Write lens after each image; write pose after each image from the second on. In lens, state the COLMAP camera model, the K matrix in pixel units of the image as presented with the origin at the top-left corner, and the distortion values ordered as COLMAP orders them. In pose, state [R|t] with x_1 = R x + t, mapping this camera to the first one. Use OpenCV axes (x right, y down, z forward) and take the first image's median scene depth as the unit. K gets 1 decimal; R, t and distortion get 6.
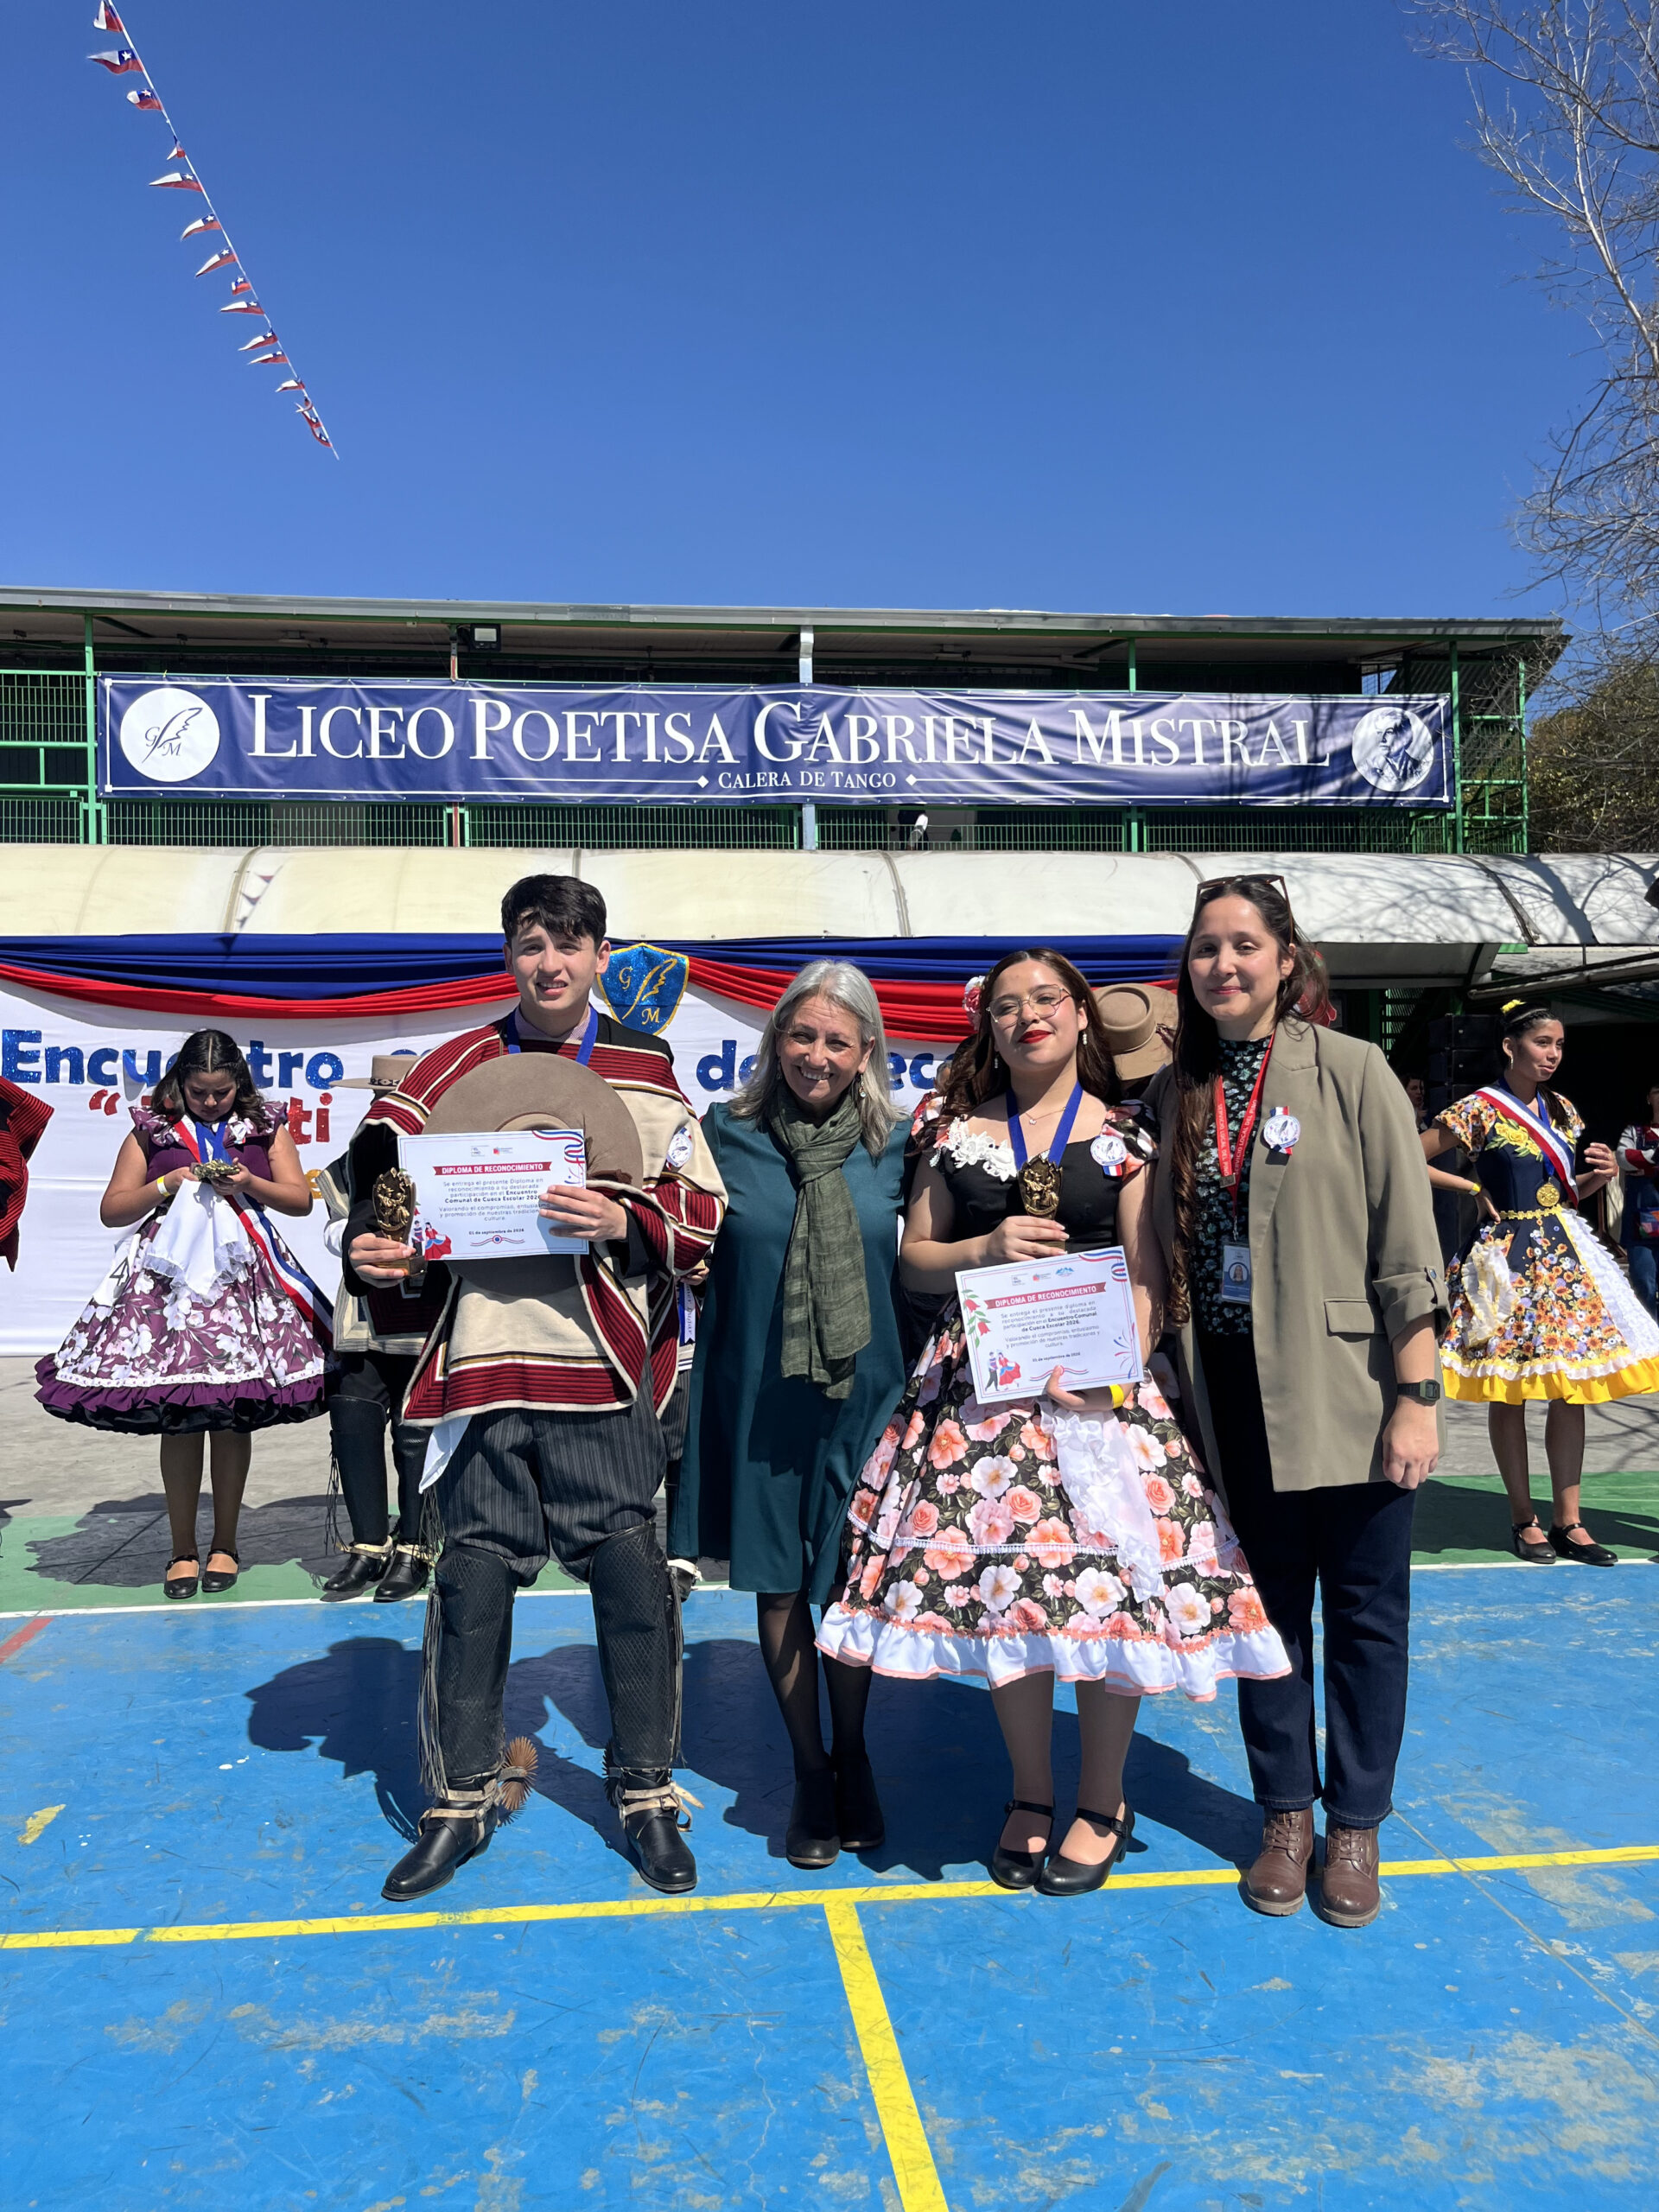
lens RADIAL K [[1703.5, 0, 823.1], [0, 1703.5, 1102.6], [0, 0, 1]] dist [0.042840, -0.051916]
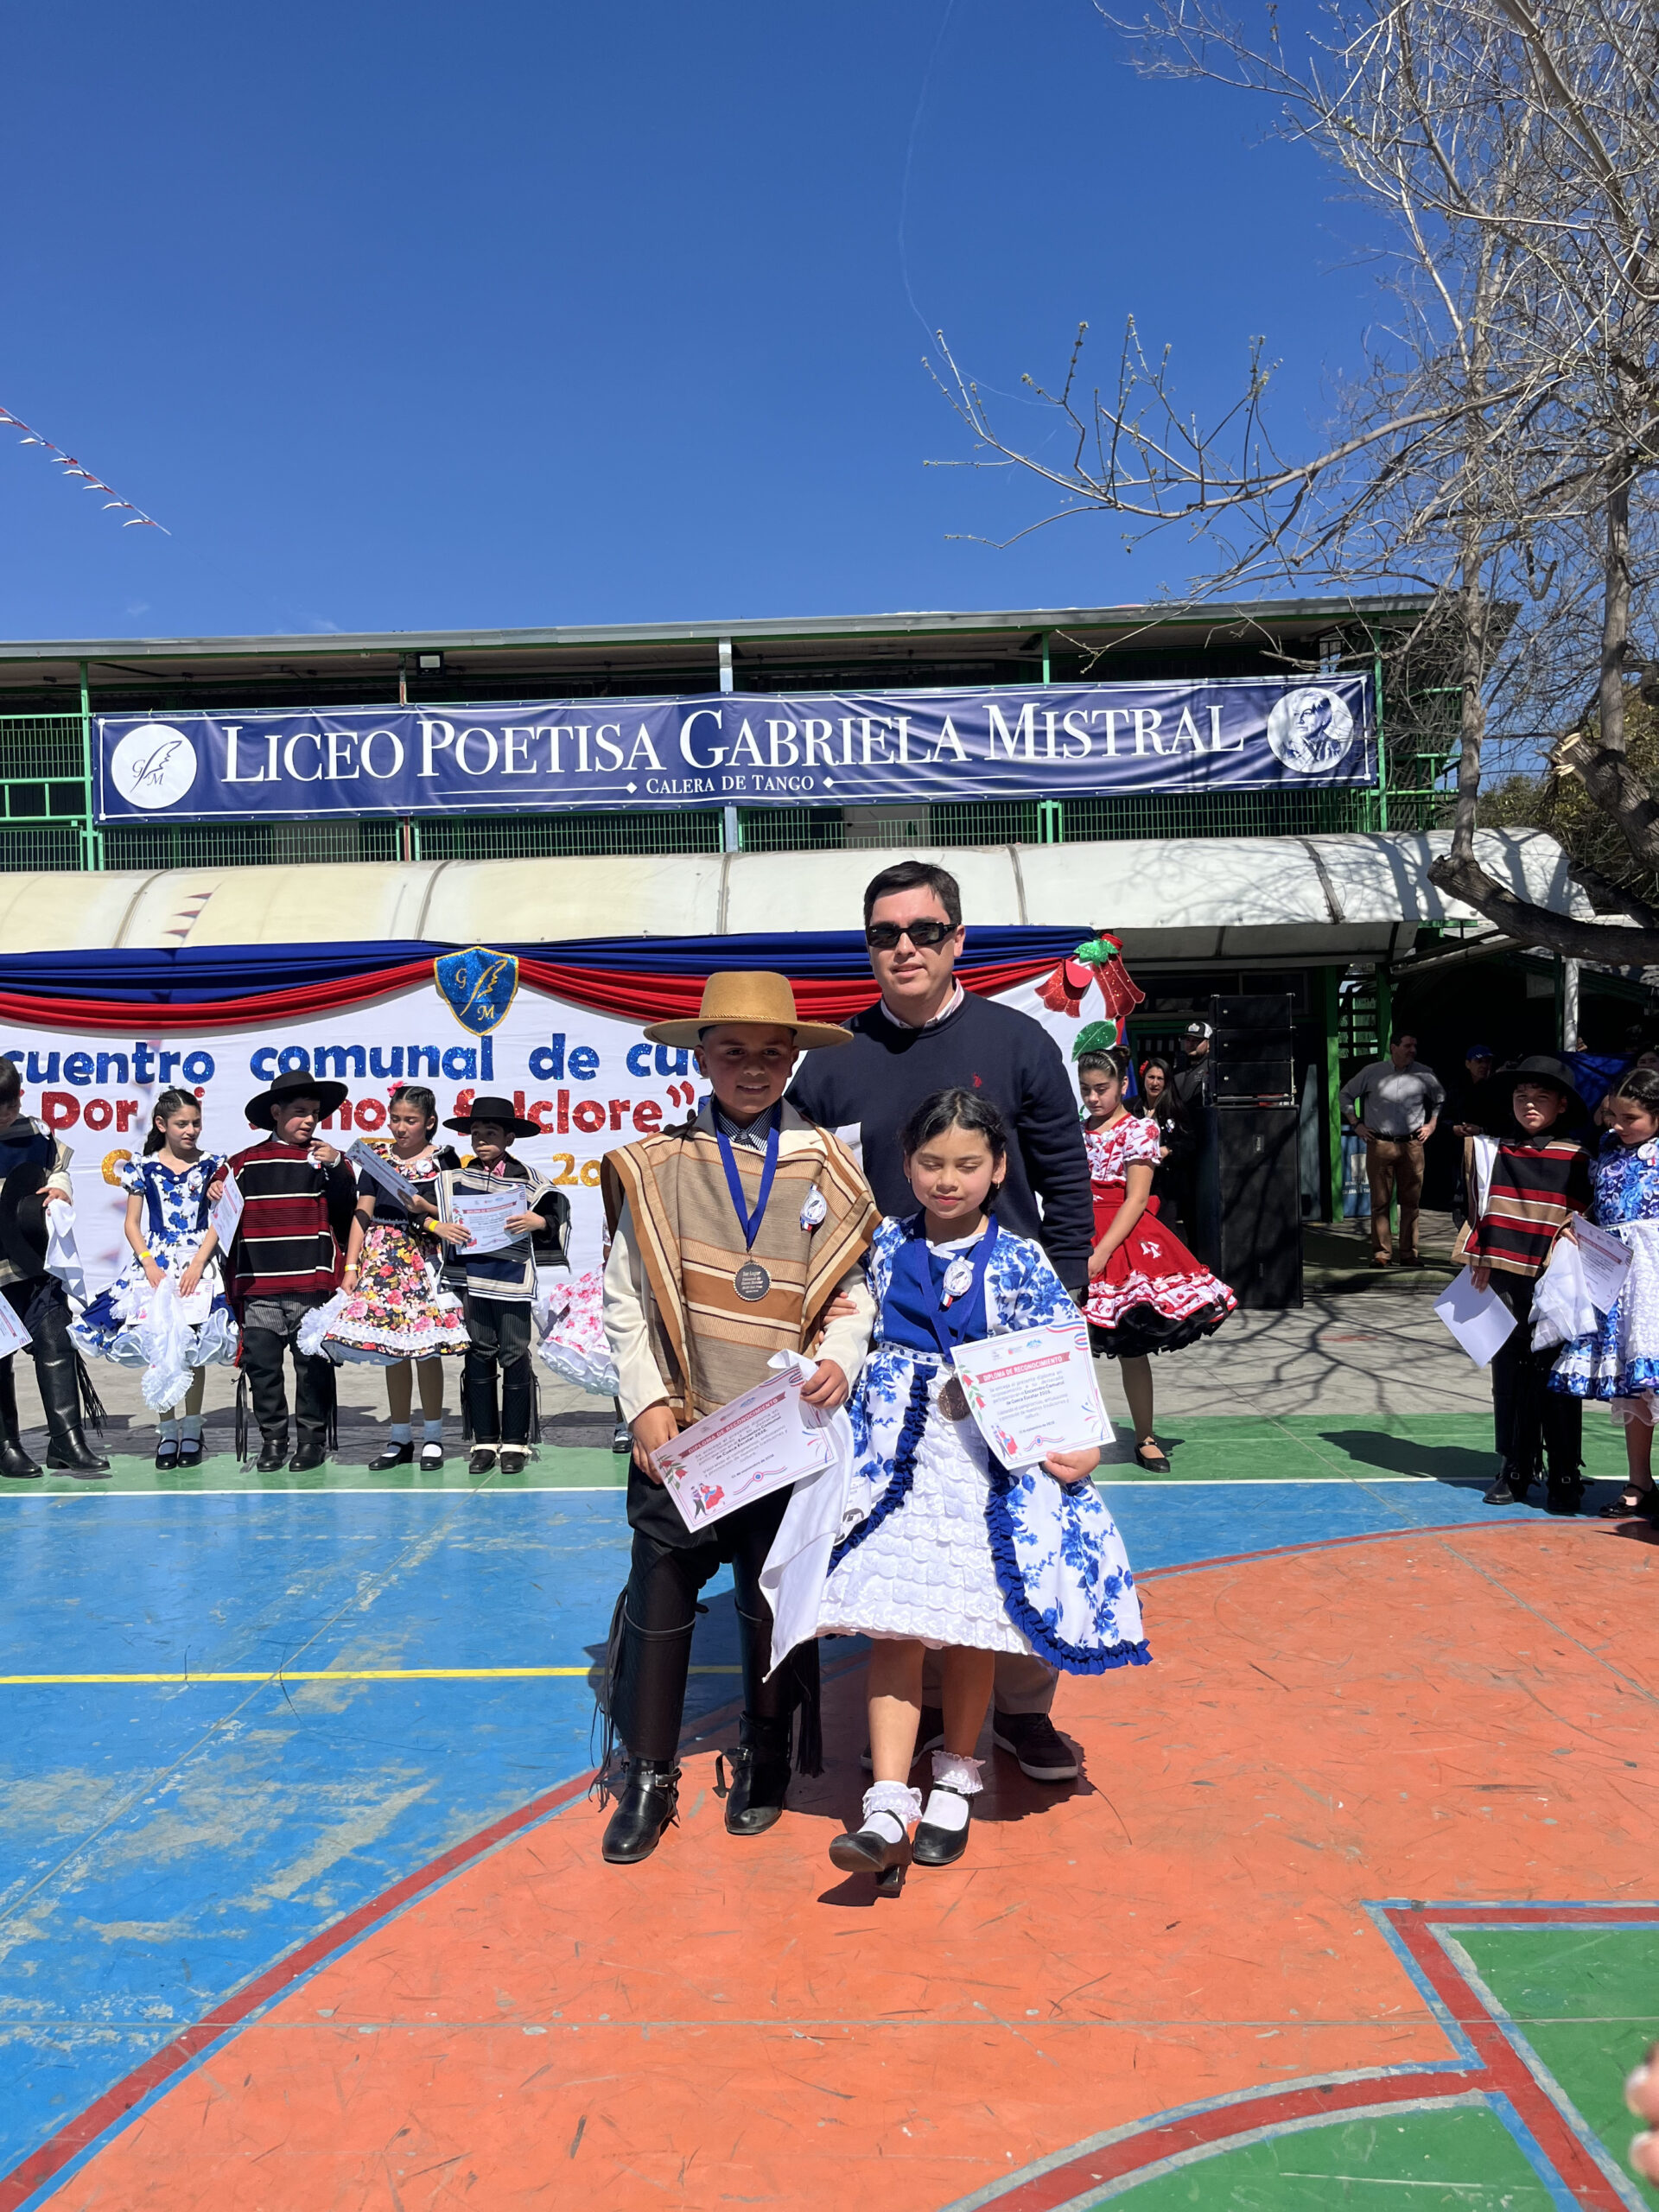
lens RADIAL K [[1703.5, 0, 814.7], [0, 1703.5, 1116.0], [0, 0, 1]] dist [0.042840, -0.051916]
pose [[0.989739, -0.011539, -0.142418, 0.195398], [0.013844, 0.999789, 0.015206, 0.001471], [0.142212, -0.017022, 0.989690, -0.043837]]
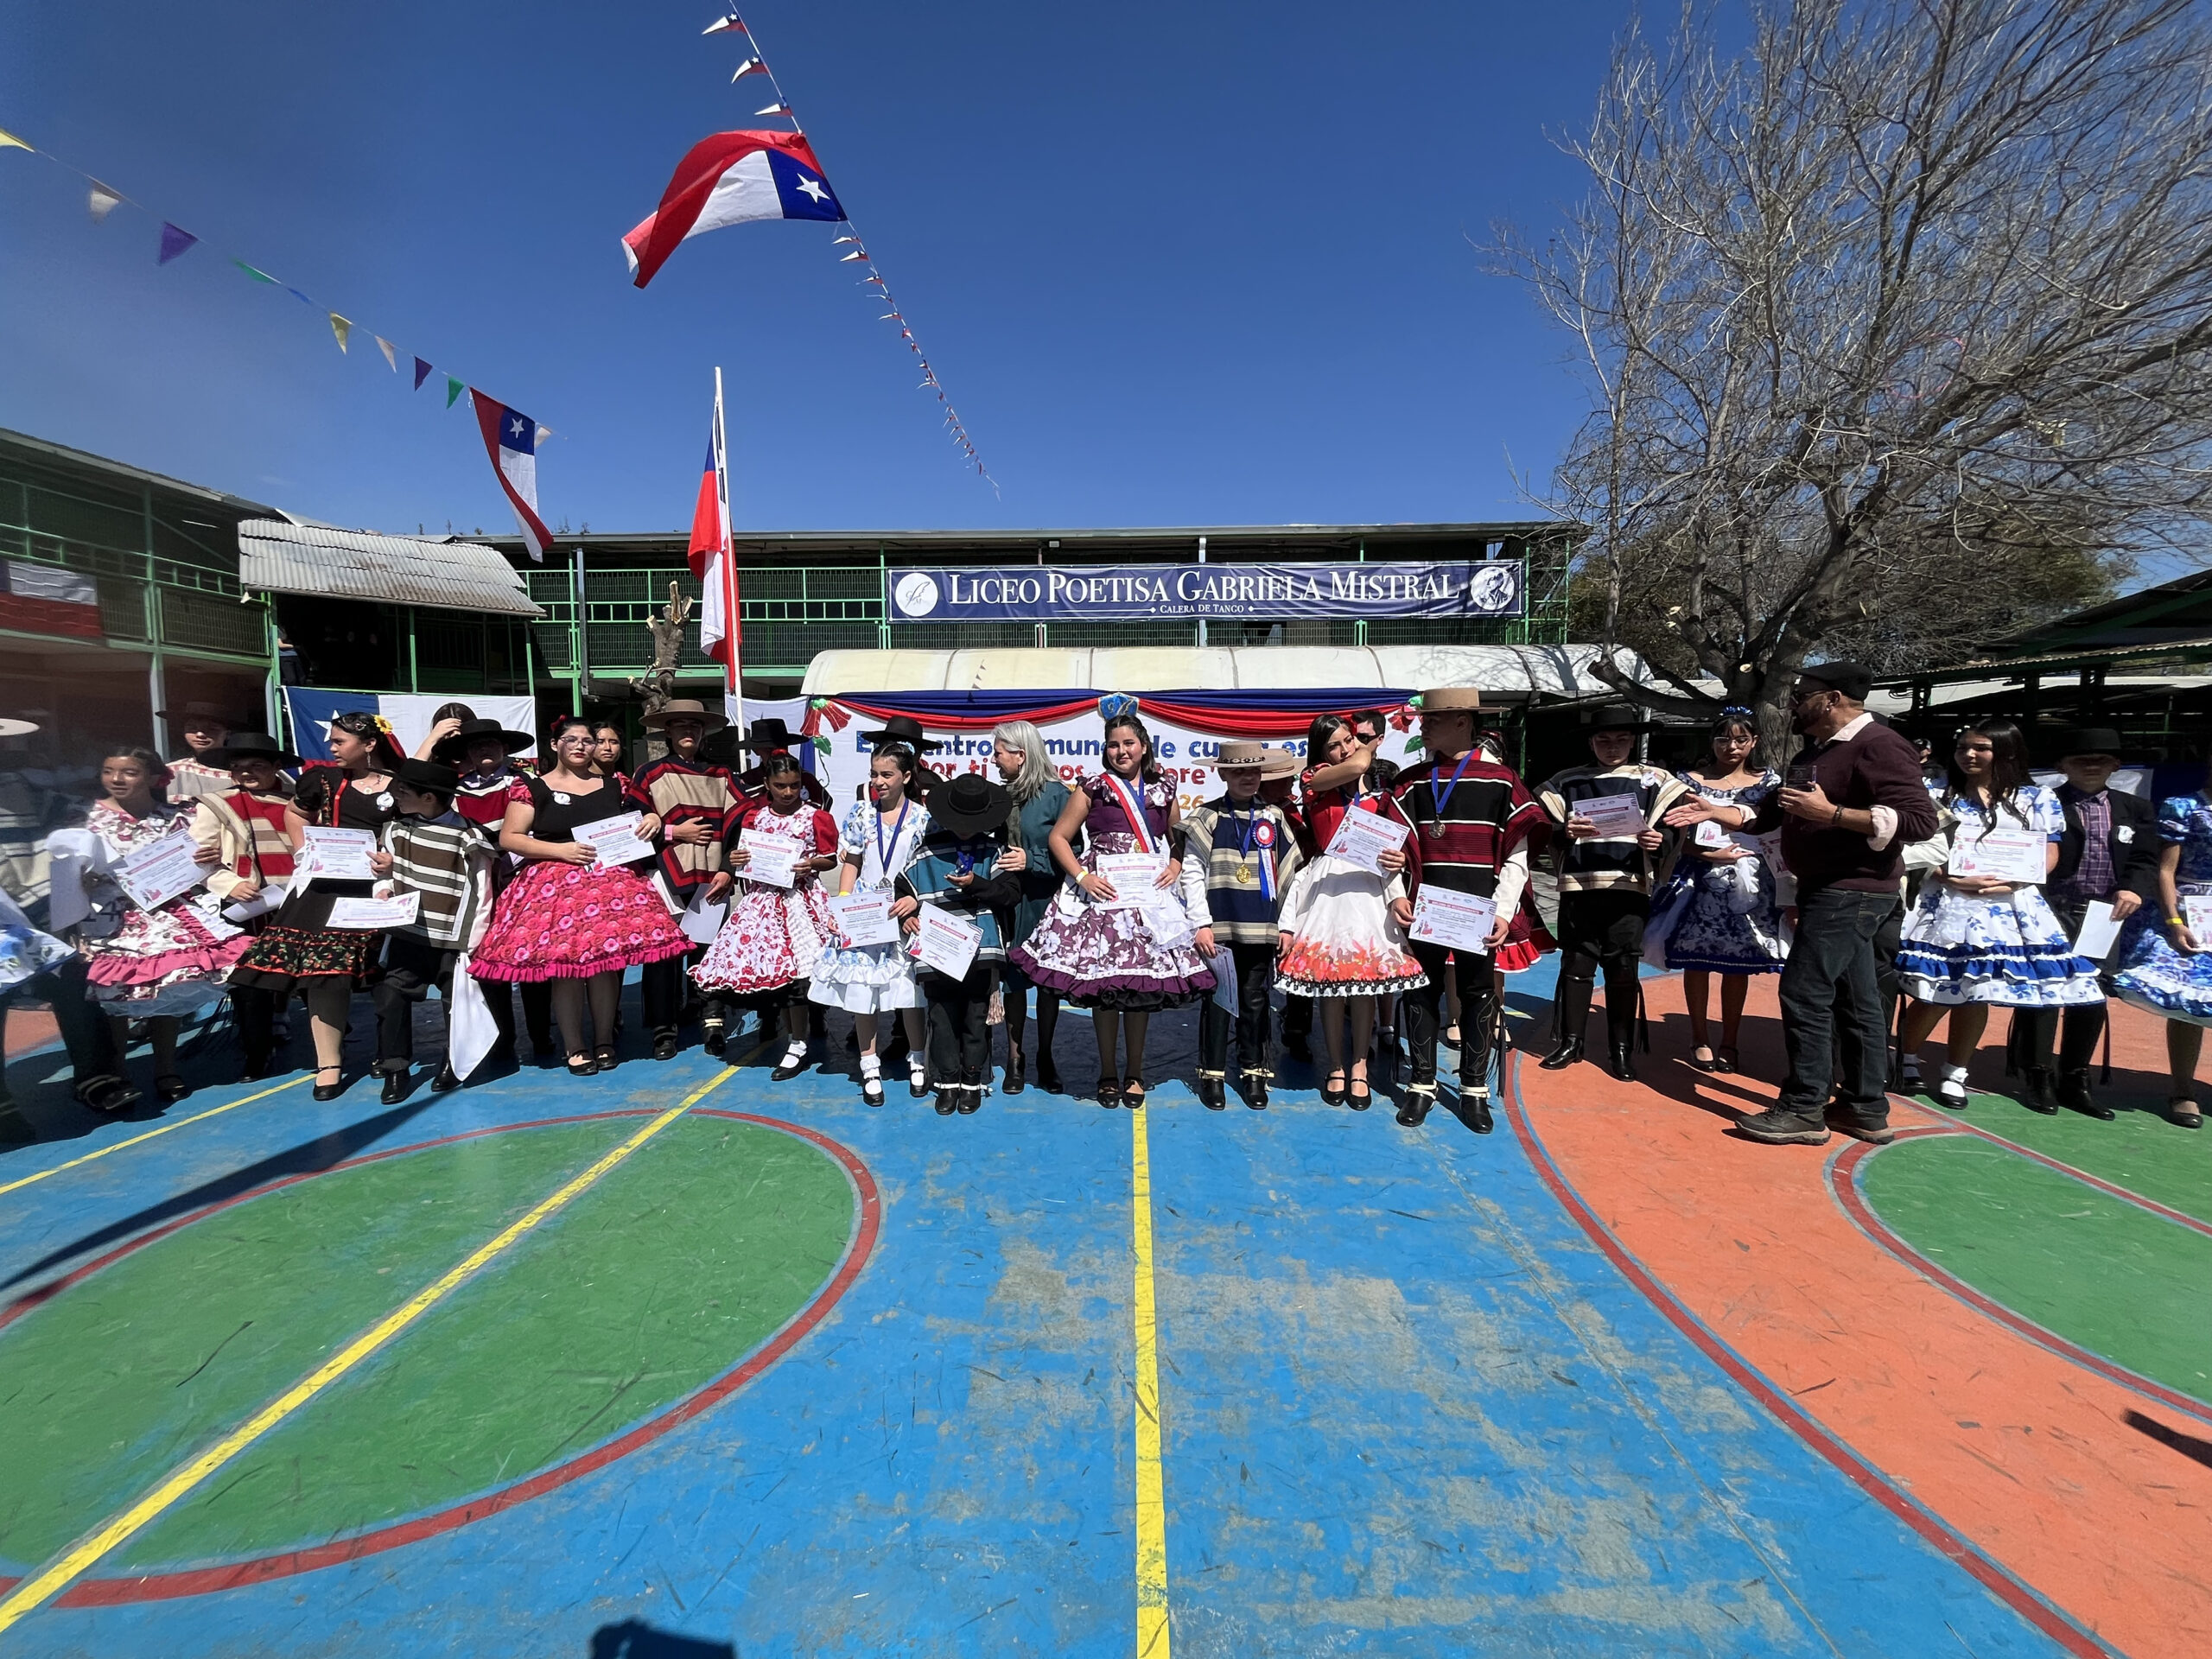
lens RADIAL K [[901.9, 0, 1106.4], [0, 901.9, 831.3], [0, 0, 1]] dist [0.001296, -0.000494]
pose [[0.989638, 0.019815, -0.142208, 0.039236], [-0.007059, 0.995948, 0.089650, -0.012572], [0.143408, -0.087717, 0.985769, -0.155125]]
